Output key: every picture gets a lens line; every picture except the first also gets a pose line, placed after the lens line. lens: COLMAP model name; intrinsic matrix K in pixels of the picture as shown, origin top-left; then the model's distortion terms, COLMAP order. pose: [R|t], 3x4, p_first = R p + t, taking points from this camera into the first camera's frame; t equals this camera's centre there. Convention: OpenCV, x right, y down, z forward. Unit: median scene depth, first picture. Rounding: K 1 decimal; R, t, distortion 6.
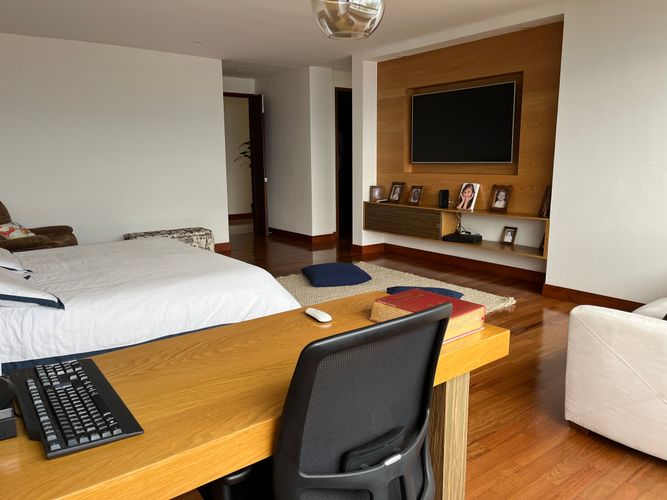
lens RADIAL K [[507.3, 0, 336.7], [0, 507.3, 246.8], [0, 0, 1]] dist [0.086239, -0.120595]
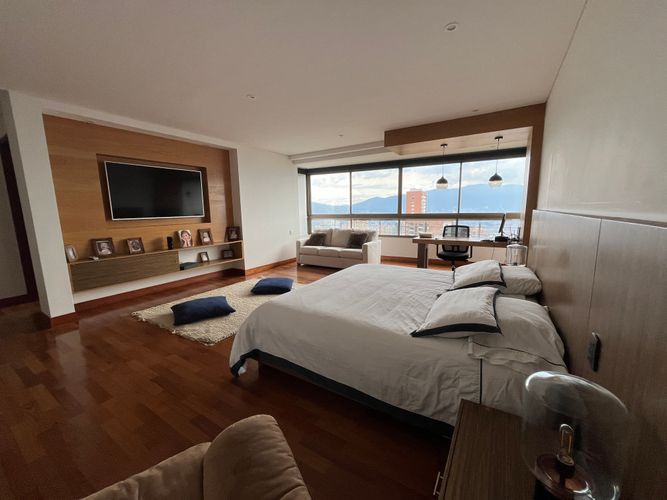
lens RADIAL K [[270.4, 0, 331.4], [0, 270.4, 250.9], [0, 0, 1]] dist [0.000326, -0.000008]
pose [[-0.339816, -0.134481, 0.930828, -0.689037], [0.184729, 0.960901, 0.206264, -0.155487], [-0.922171, 0.242043, -0.301687, 0.874067]]
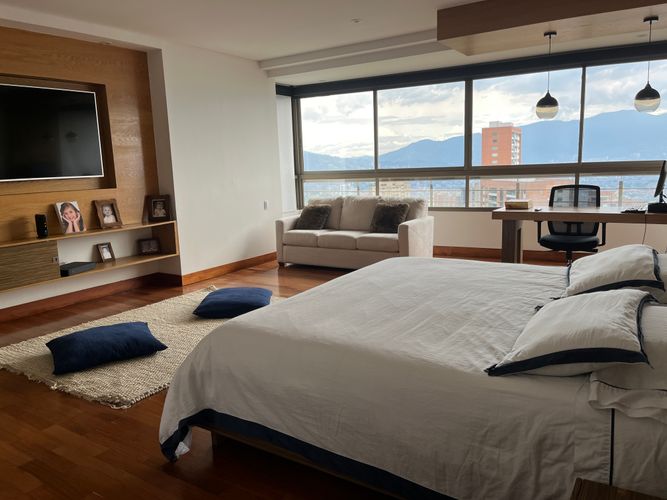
lens RADIAL K [[507.3, 0, 336.7], [0, 507.3, 246.8], [0, 0, 1]] dist [0.086239, -0.120595]
pose [[-0.333189, -0.135204, 0.933116, -0.705938], [0.201995, 0.956451, 0.210712, -0.147179], [-0.920968, 0.258691, -0.291369, 0.881922]]
